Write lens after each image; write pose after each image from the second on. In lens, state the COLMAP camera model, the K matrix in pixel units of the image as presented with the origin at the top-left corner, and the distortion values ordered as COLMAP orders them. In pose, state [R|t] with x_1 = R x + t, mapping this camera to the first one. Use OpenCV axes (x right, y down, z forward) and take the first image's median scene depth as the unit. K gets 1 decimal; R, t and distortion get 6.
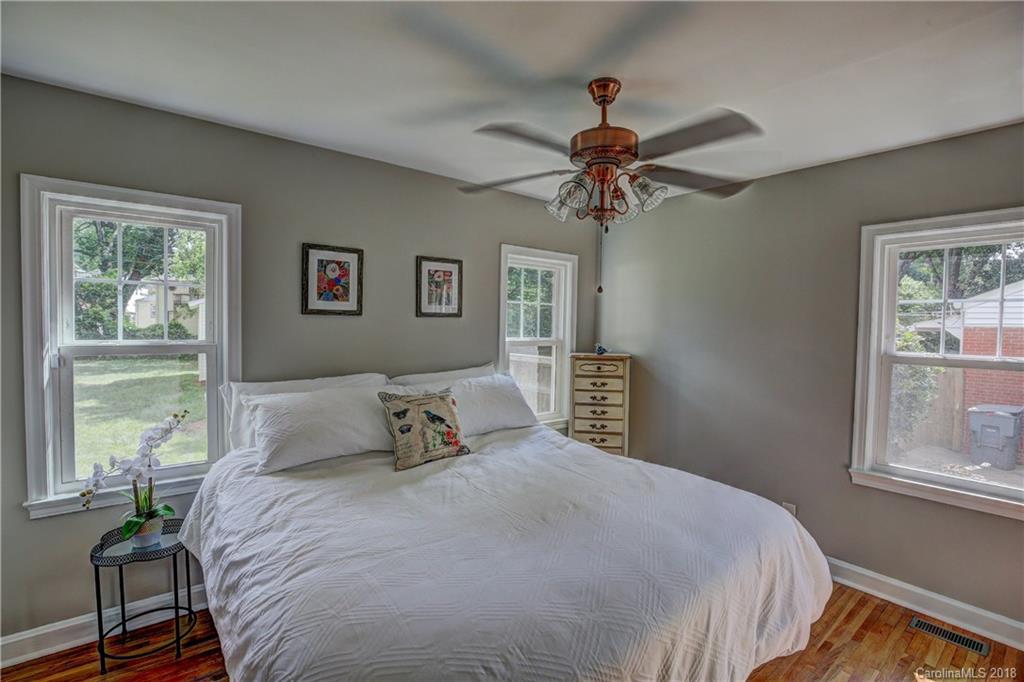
lens RADIAL K [[467.9, 0, 507.3], [0, 467.9, 341.0], [0, 0, 1]] dist [-0.038351, 0.007485]
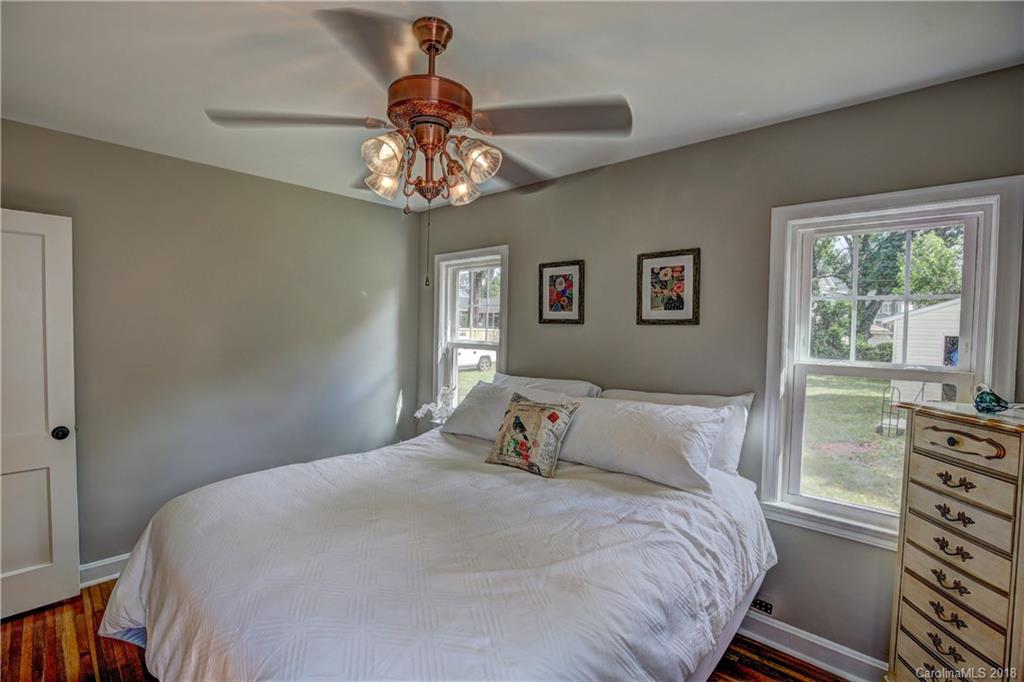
lens RADIAL K [[467.9, 0, 507.3], [0, 467.9, 341.0], [0, 0, 1]] dist [-0.038351, 0.007485]
pose [[0.138735, 0.013472, -0.990238, 0.668165], [-0.057520, 0.998329, 0.005523, -0.013150], [0.988658, 0.056192, 0.139278, 0.680231]]
